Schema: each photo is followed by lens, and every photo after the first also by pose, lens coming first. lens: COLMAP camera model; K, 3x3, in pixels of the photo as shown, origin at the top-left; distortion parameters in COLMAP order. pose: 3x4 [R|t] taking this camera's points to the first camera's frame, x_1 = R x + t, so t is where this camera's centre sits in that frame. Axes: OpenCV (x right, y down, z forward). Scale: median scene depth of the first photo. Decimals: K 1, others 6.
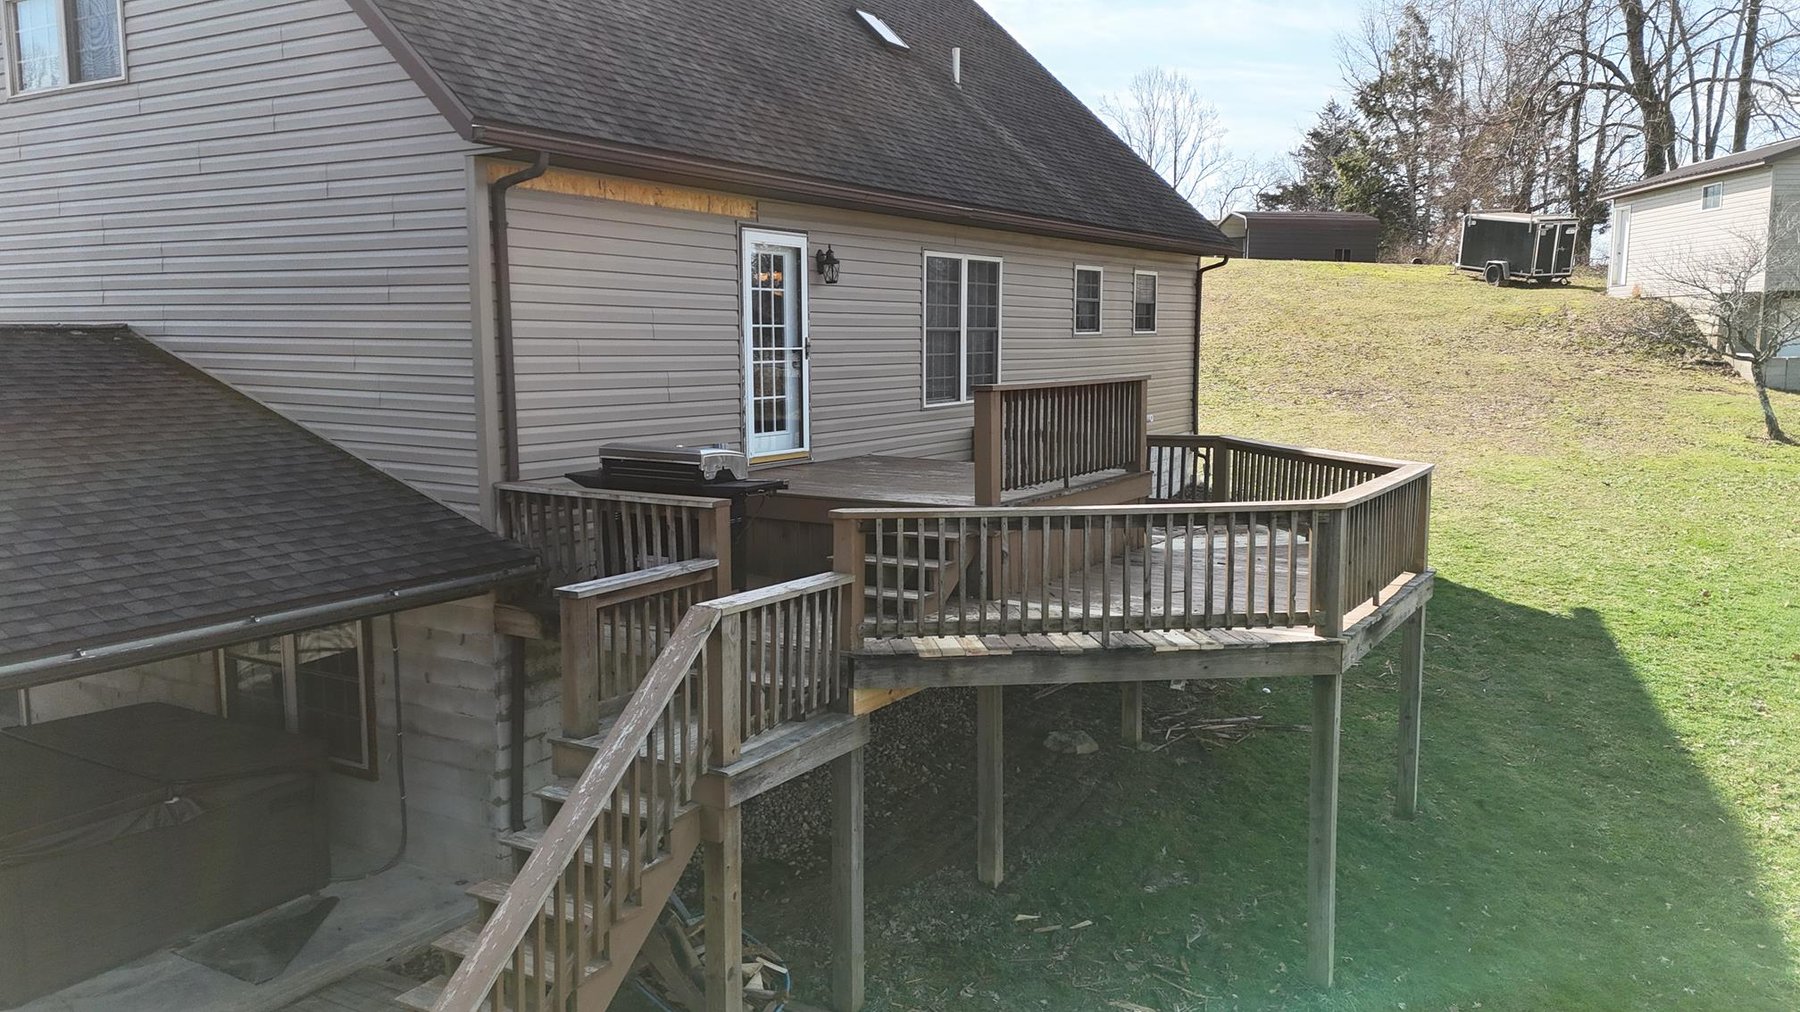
lens RADIAL K [[1322.4, 0, 900.0], [0, 1322.4, 506.0], [0, 0, 1]] dist [0.100525, -0.089776]
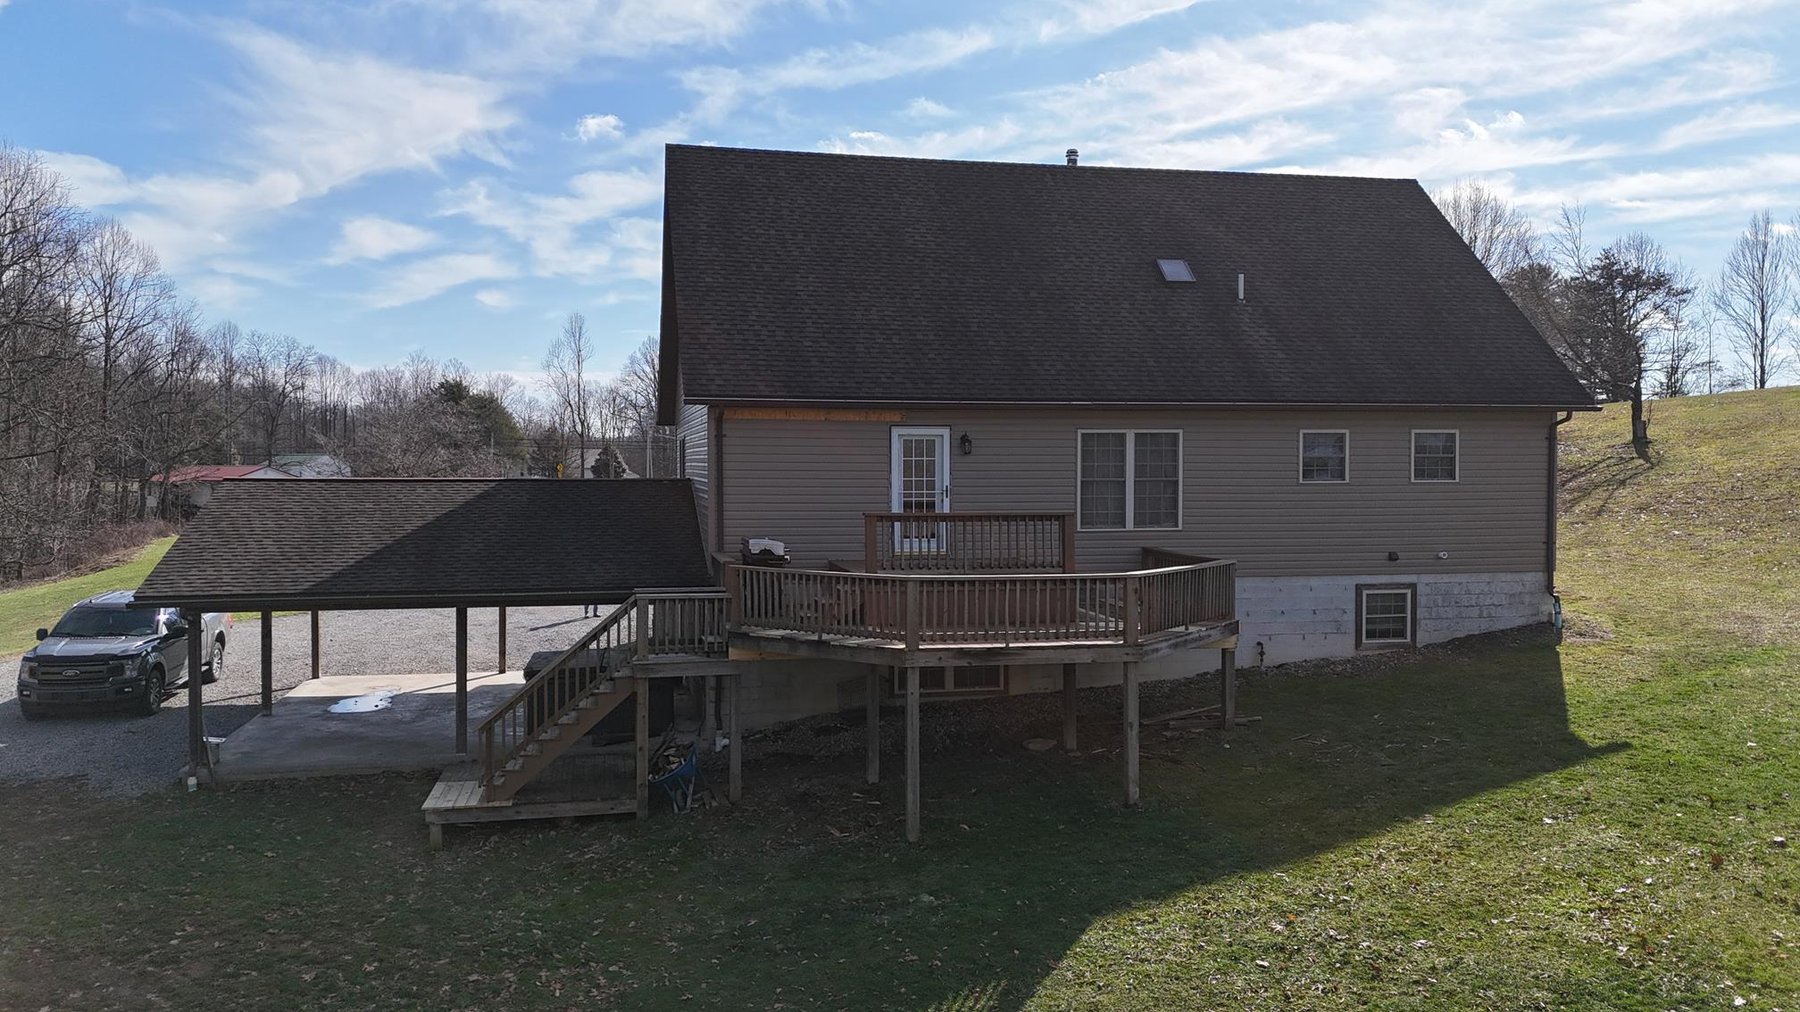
lens RADIAL K [[1336.0, 0, 897.4], [0, 1336.0, 501.2], [0, 0, 1]] dist [0.042802, -0.006281]
pose [[0.694531, 0.017281, -0.719255, 0.928070], [-0.091534, 0.993710, -0.064512, 0.007292], [0.713616, 0.110642, 0.691745, -0.193163]]
